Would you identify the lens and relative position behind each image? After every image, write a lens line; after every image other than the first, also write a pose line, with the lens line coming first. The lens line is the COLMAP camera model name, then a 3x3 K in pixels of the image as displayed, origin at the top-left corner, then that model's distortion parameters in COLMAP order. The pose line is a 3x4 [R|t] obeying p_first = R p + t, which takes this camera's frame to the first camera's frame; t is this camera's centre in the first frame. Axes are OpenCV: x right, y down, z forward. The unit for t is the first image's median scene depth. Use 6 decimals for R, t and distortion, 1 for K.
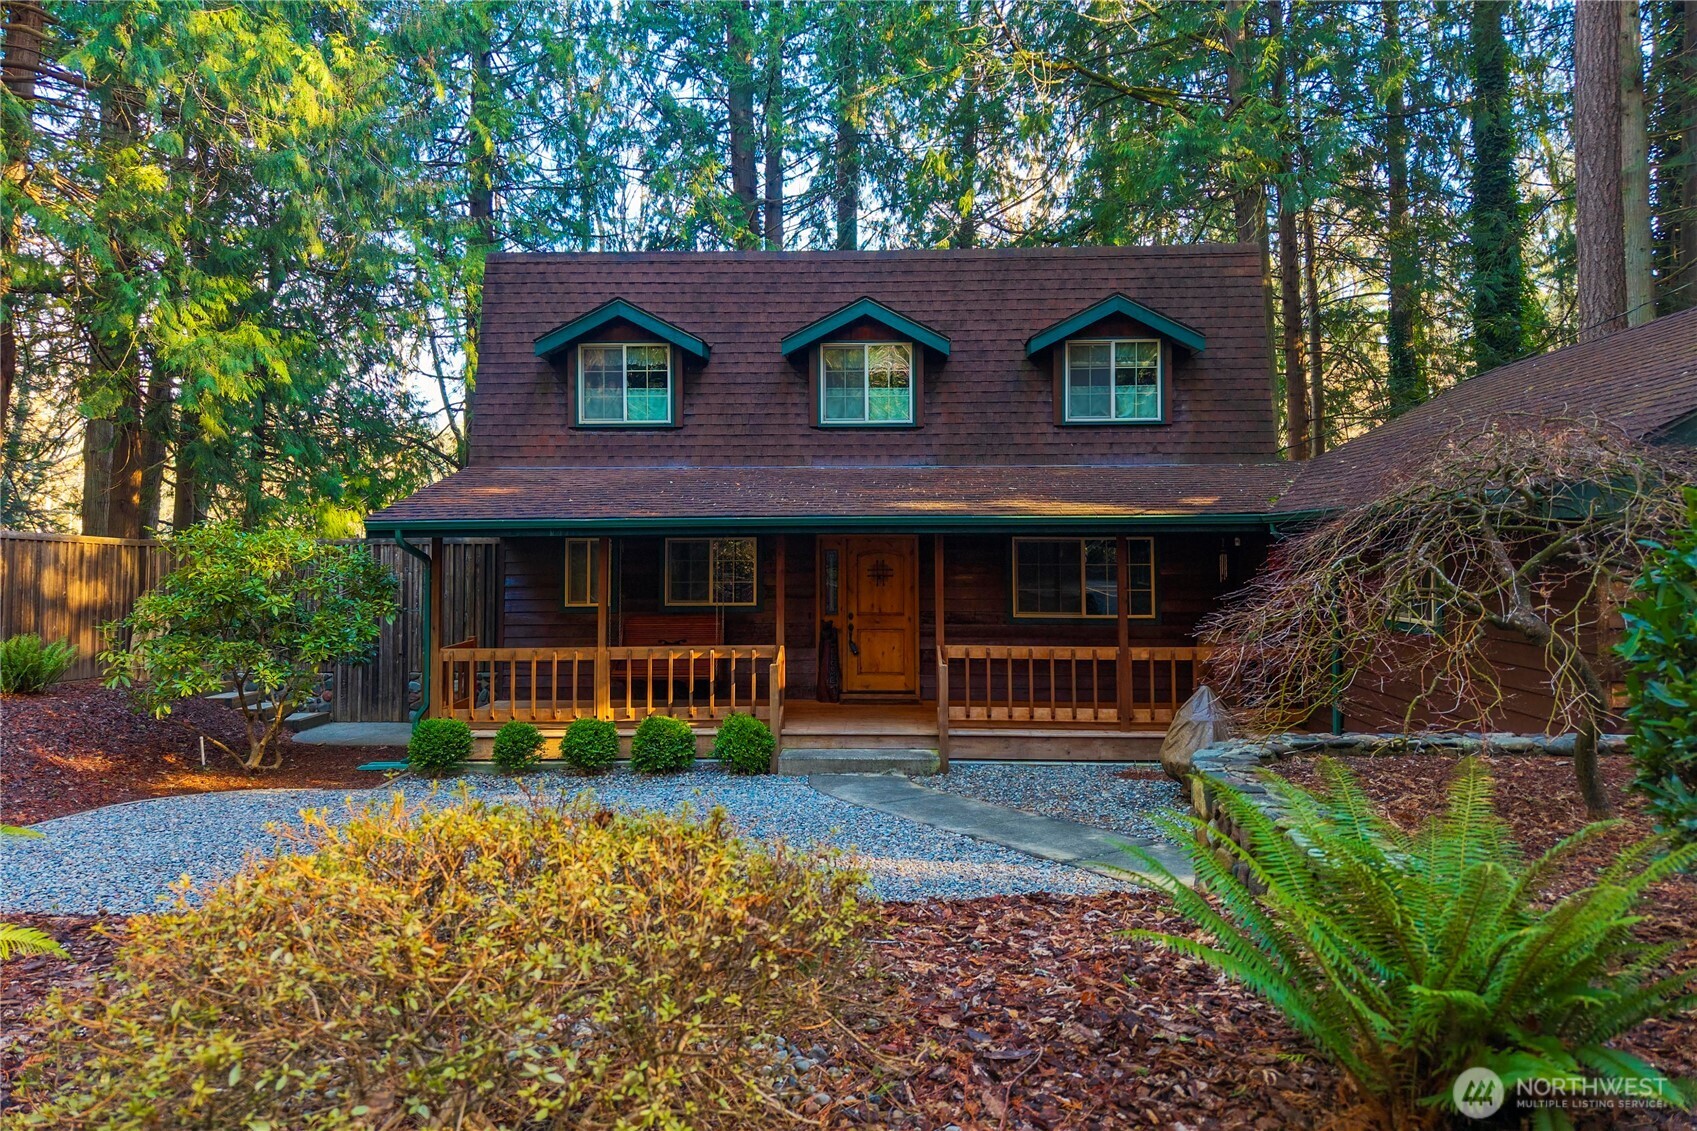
lens RADIAL K [[1167.8, 0, 843.4], [0, 1167.8, 600.3], [0, 0, 1]] dist [0.005961, -0.001607]
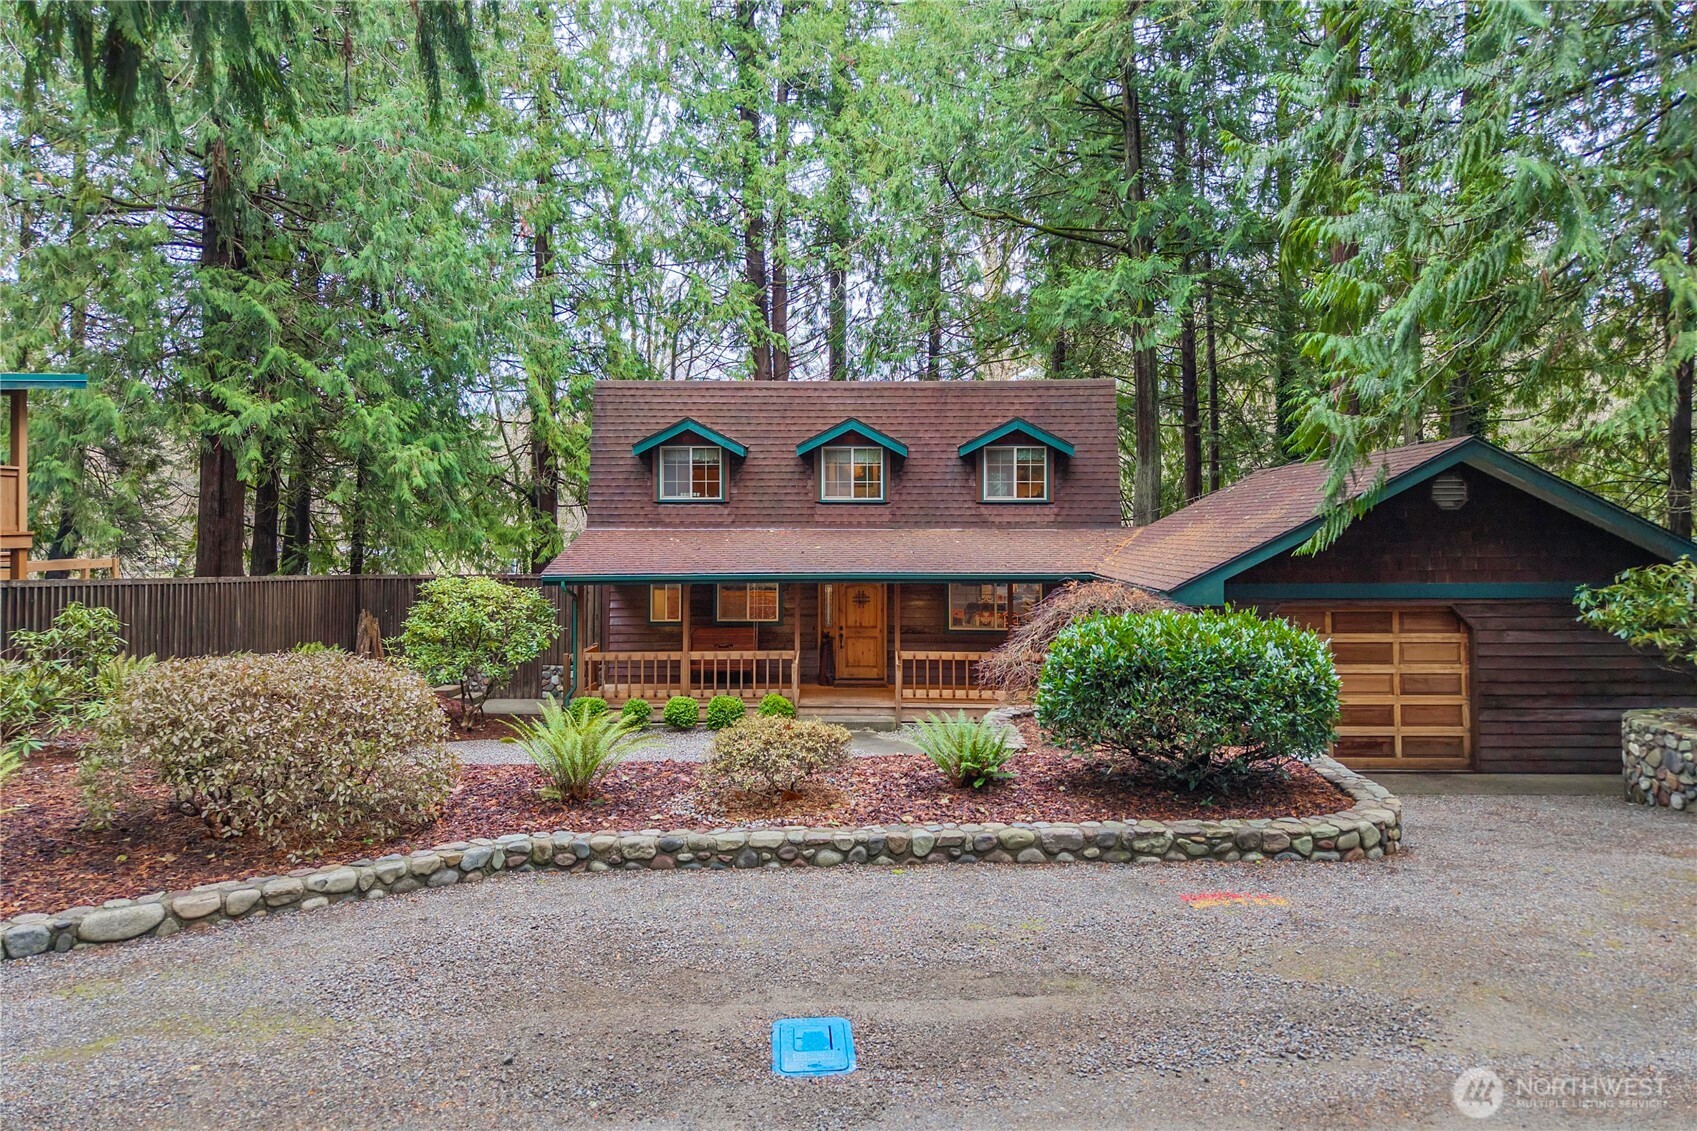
lens RADIAL K [[1167.8, 0, 843.4], [0, 1167.8, 600.3], [0, 0, 1]] dist [0.005961, -0.001607]
pose [[0.999950, 0.002904, 0.009602, -0.005720], [-0.003087, 0.999814, 0.019017, -0.053570], [-0.009545, -0.019046, 0.999773, -0.522307]]
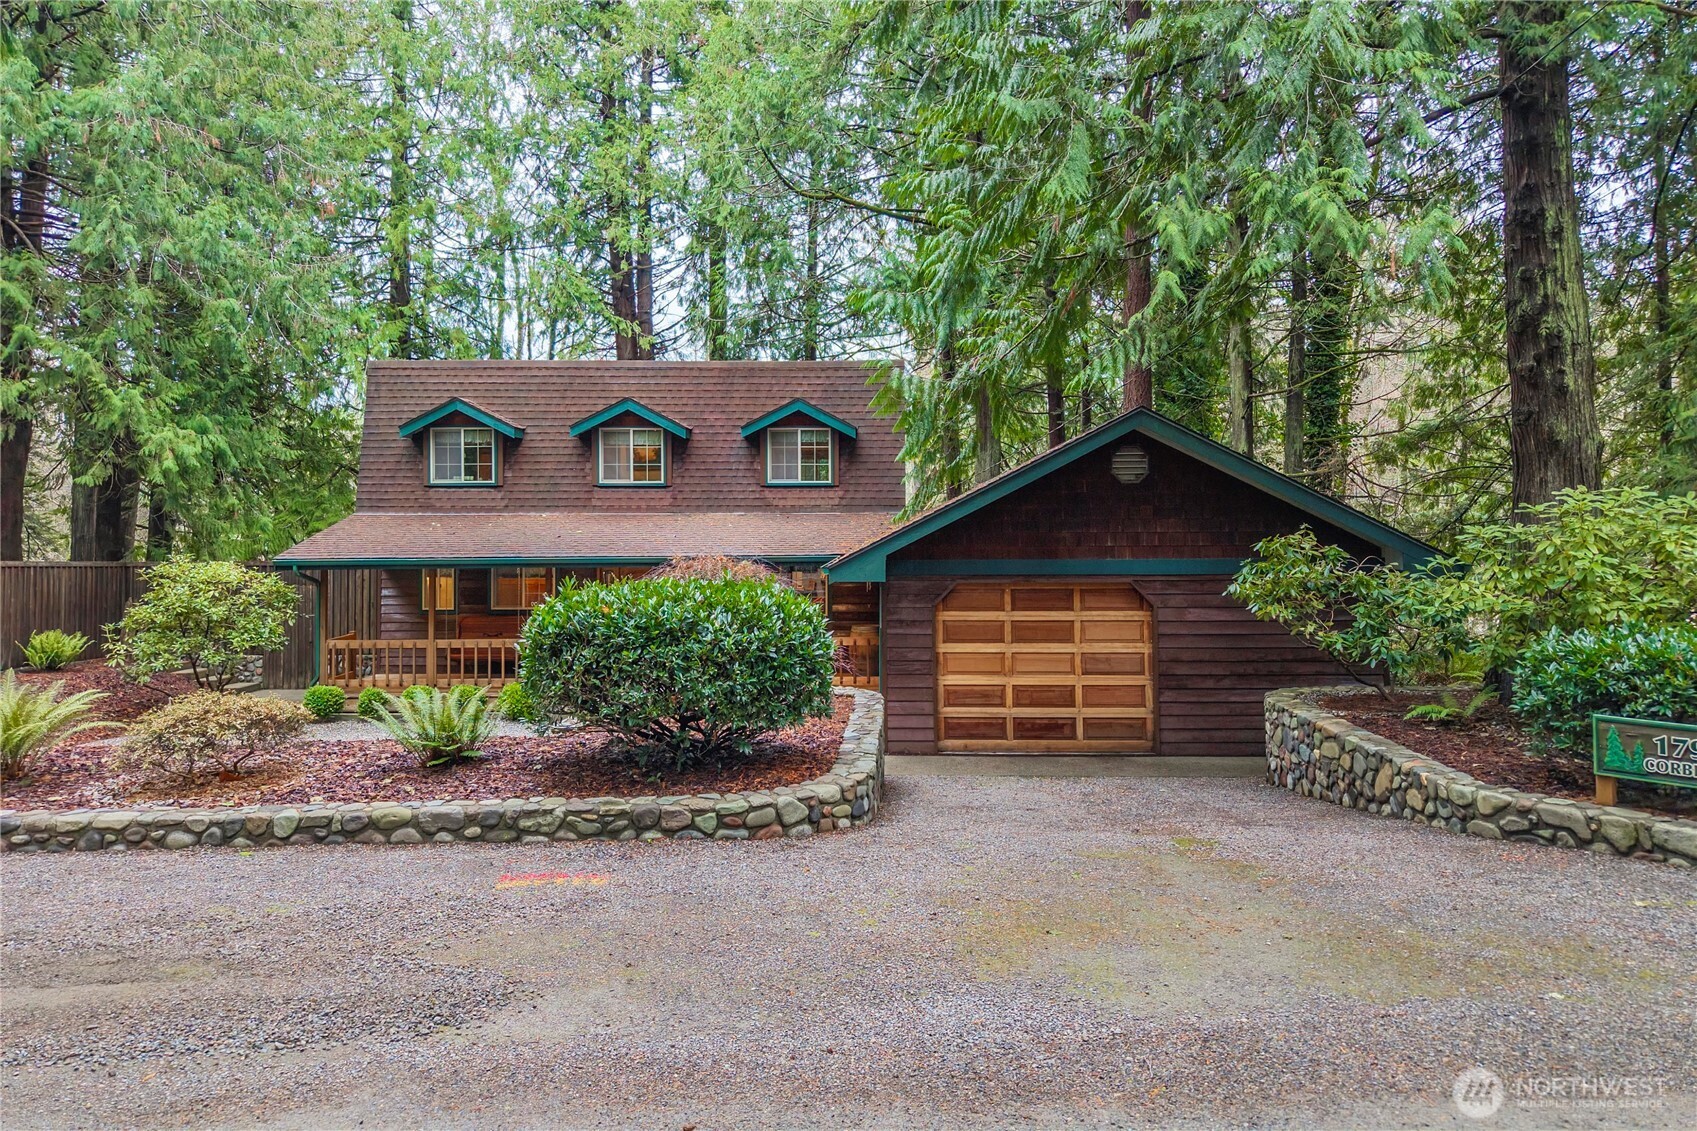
lens RADIAL K [[1171.2, 0, 867.1], [0, 1171.2, 598.4], [0, 0, 1]] dist [0.006863, -0.022759]
pose [[0.999540, -0.000593, 0.030317, 0.278279], [0.000070, 0.999851, 0.017250, -0.034934], [-0.030323, -0.017240, 0.999391, -0.488547]]
